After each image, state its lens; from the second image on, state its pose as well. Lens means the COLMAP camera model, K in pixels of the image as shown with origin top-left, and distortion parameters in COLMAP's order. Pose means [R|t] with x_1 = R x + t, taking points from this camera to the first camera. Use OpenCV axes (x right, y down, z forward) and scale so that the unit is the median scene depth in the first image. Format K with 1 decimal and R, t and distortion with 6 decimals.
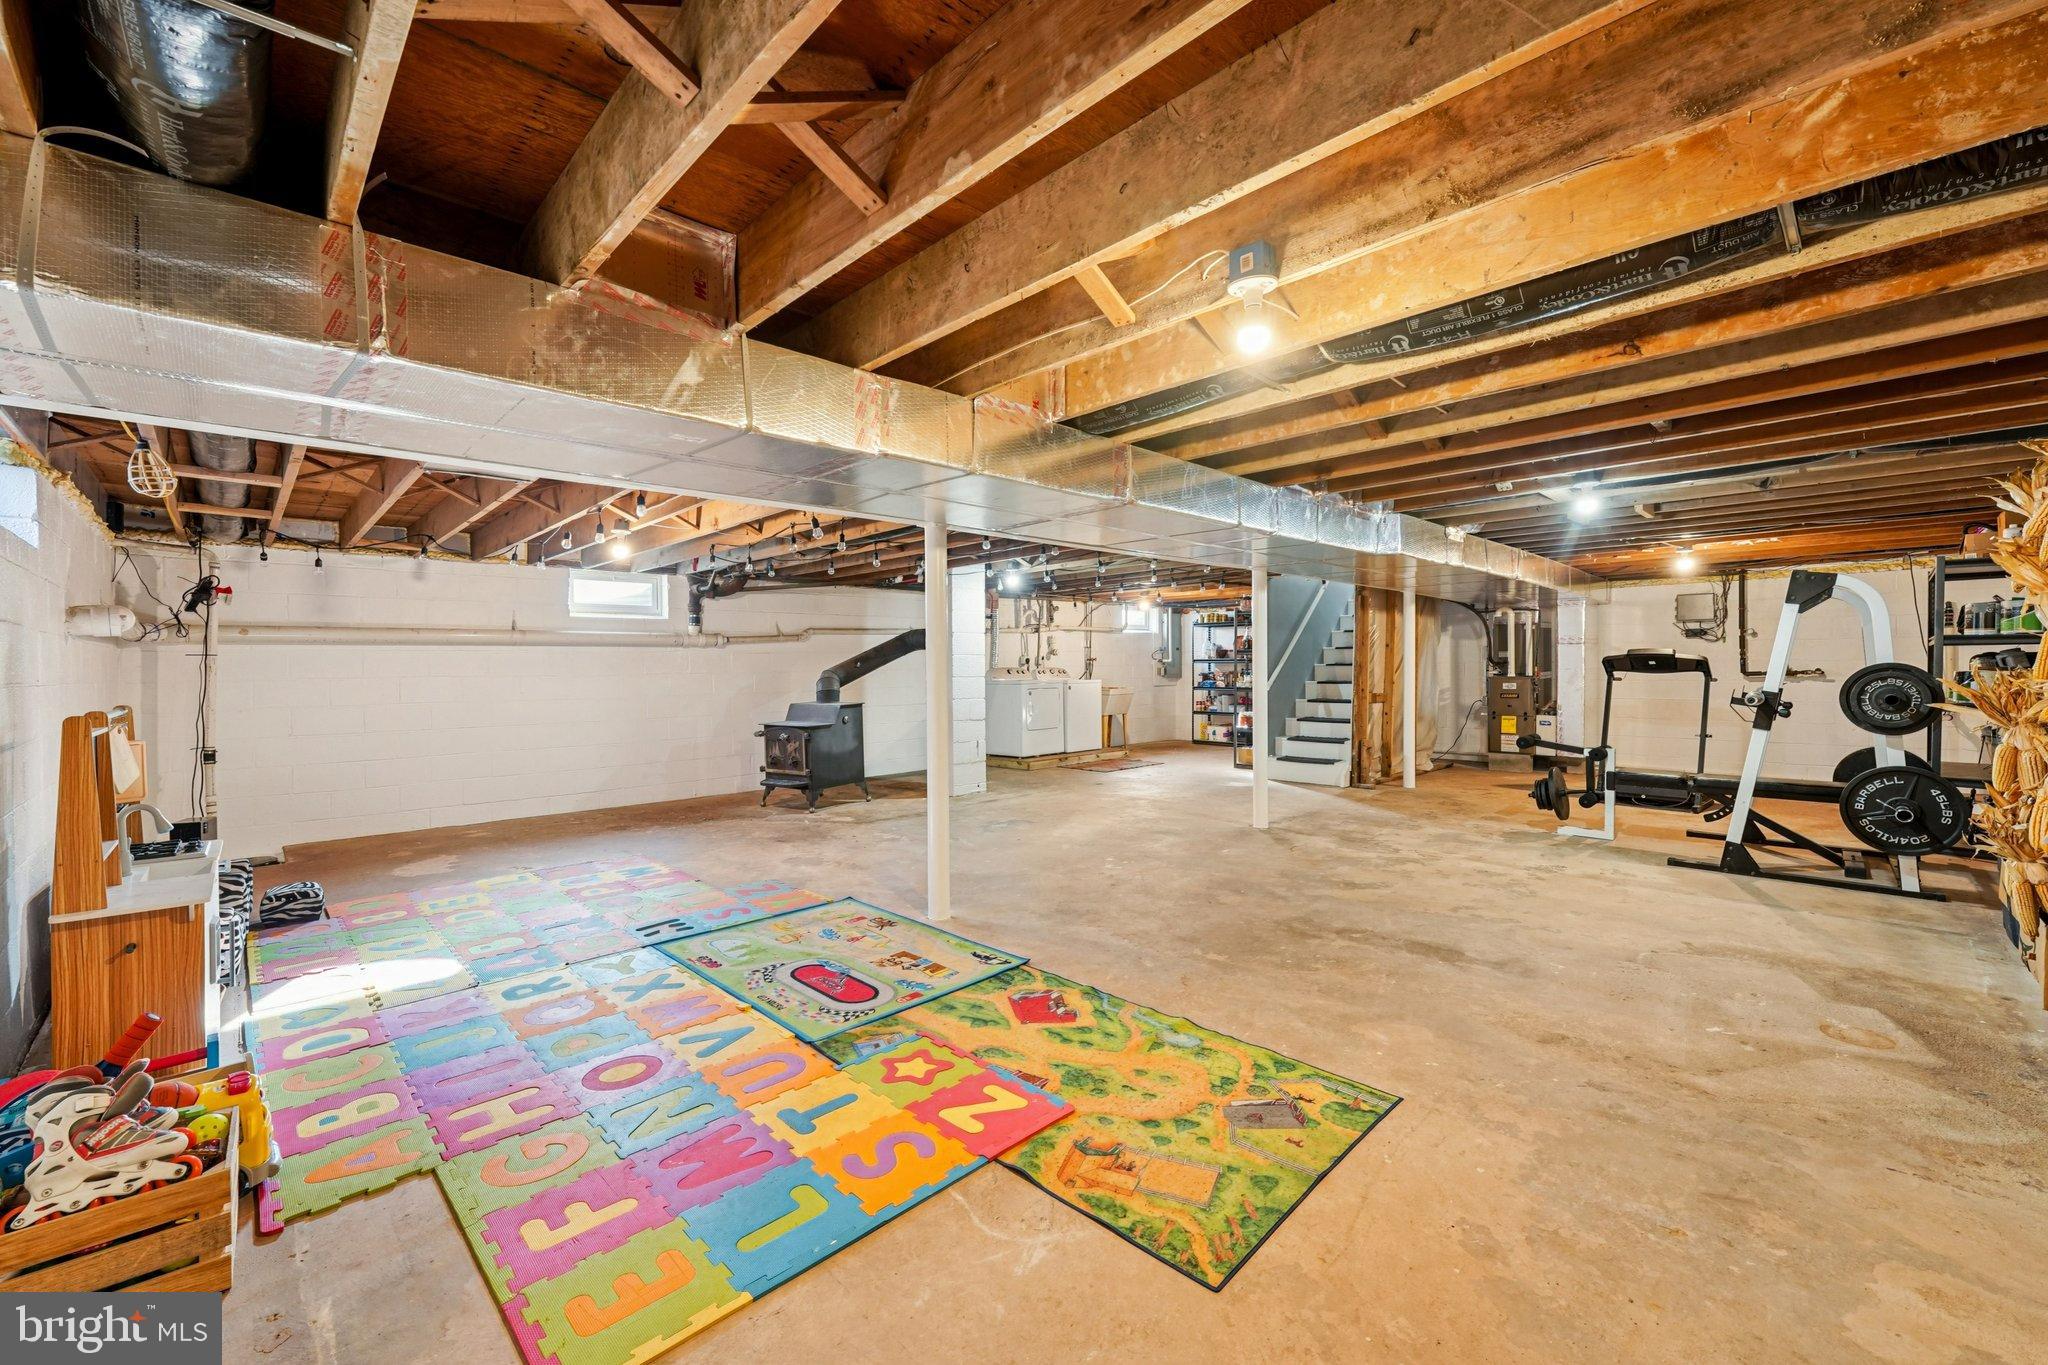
lens RADIAL K [[825.6, 0, 1017.8], [0, 825.6, 677.0], [0, 0, 1]] dist [-0.000285, -0.000037]
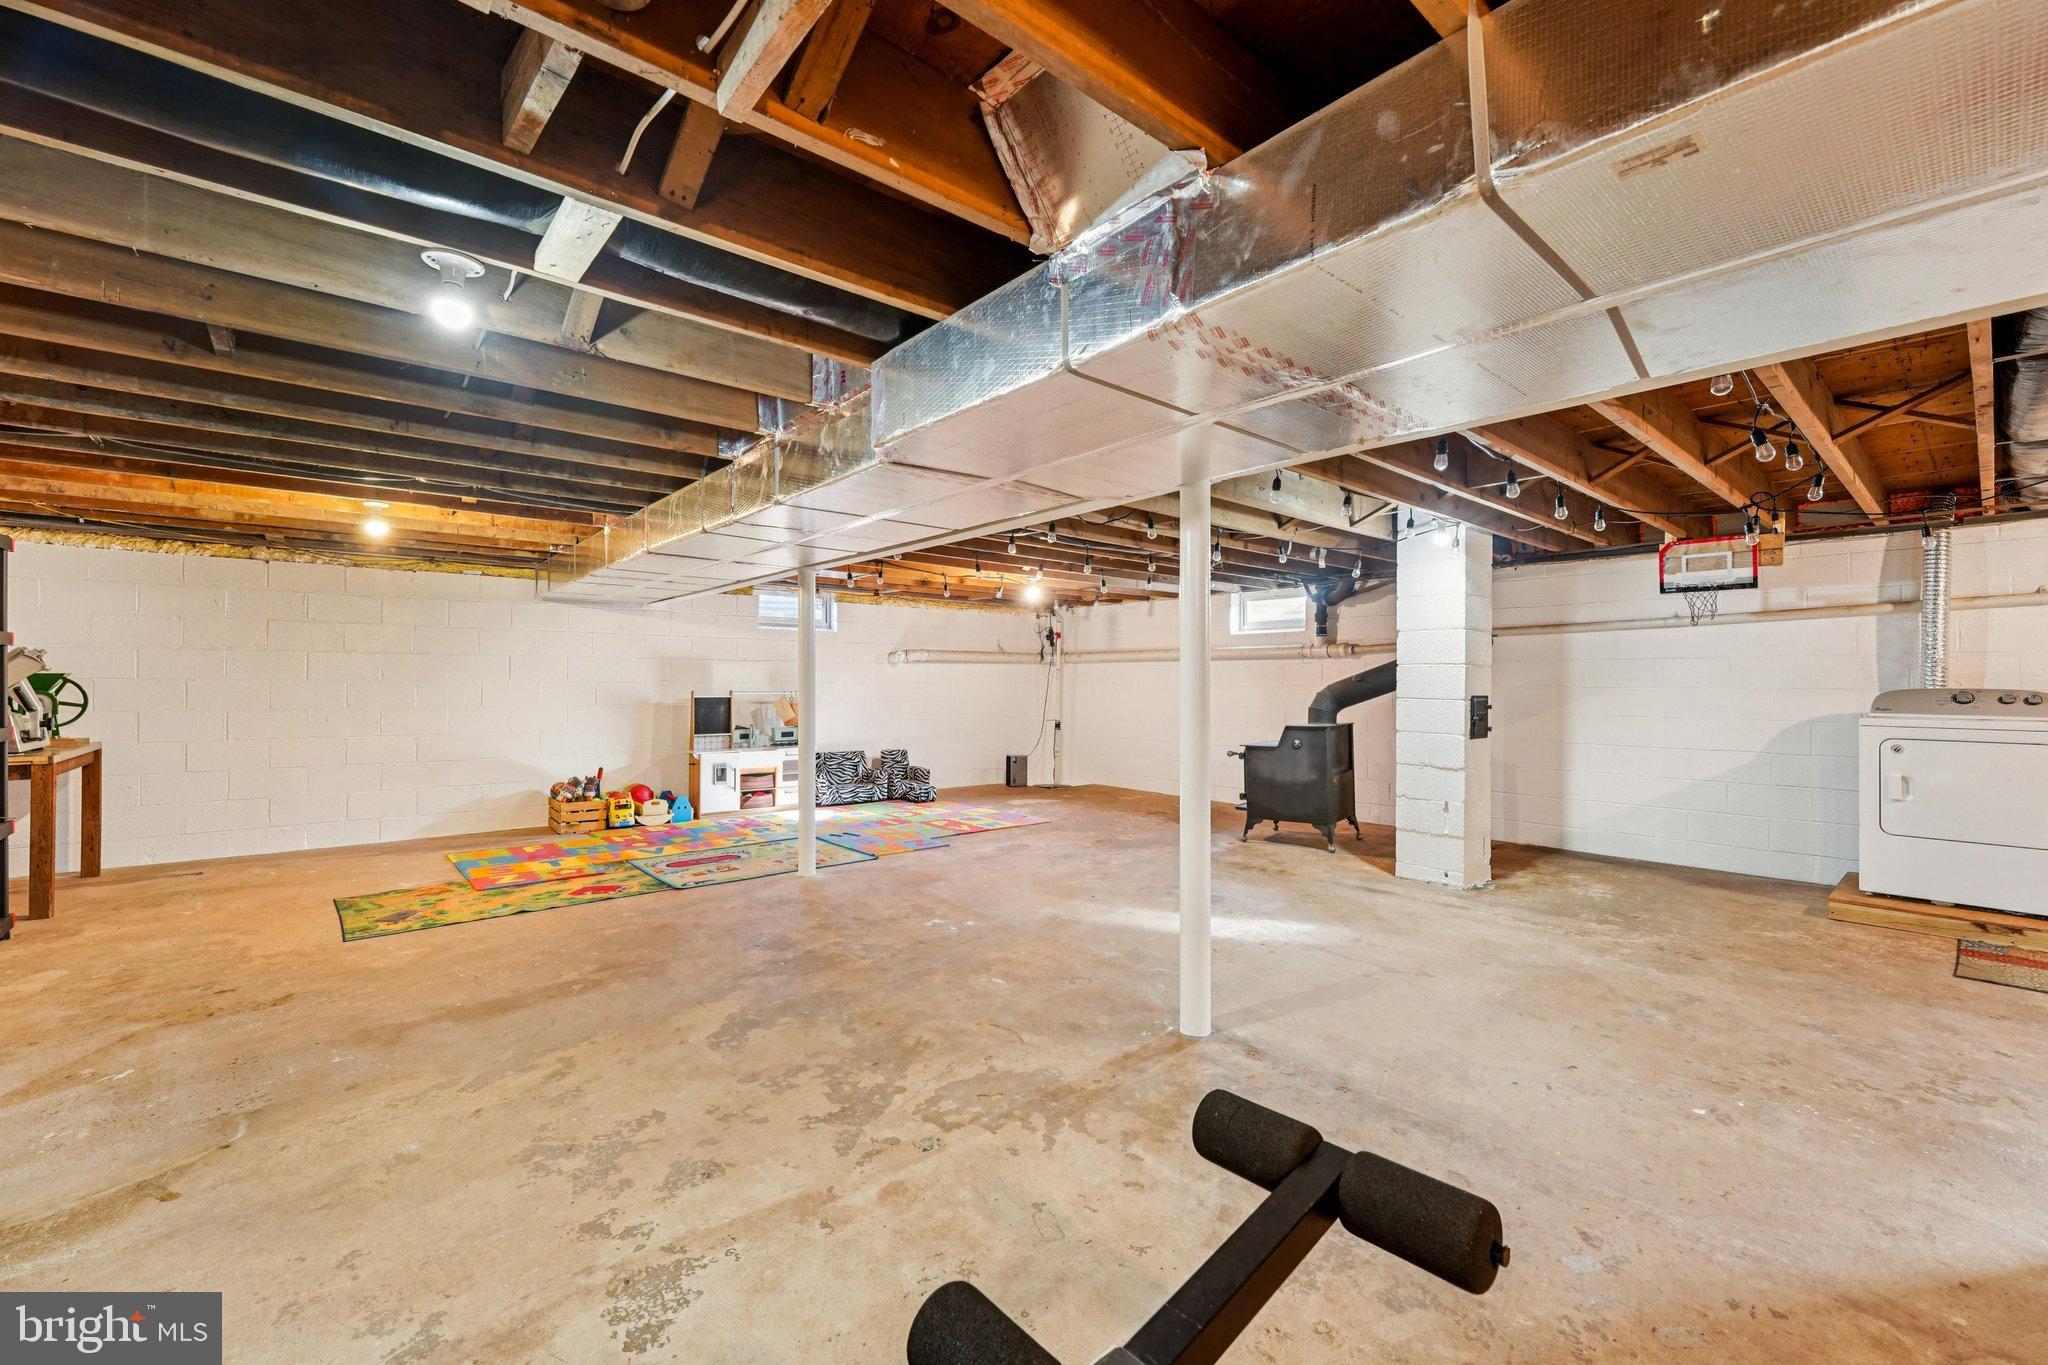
lens RADIAL K [[825.6, 0, 1017.8], [0, 825.6, 677.0], [0, 0, 1]] dist [-0.000285, -0.000037]
pose [[-0.061794, 0.008197, -0.998055, 1.266624], [-0.018960, 0.999776, 0.009385, -0.037141], [0.997909, 0.019503, -0.061625, 1.524000]]
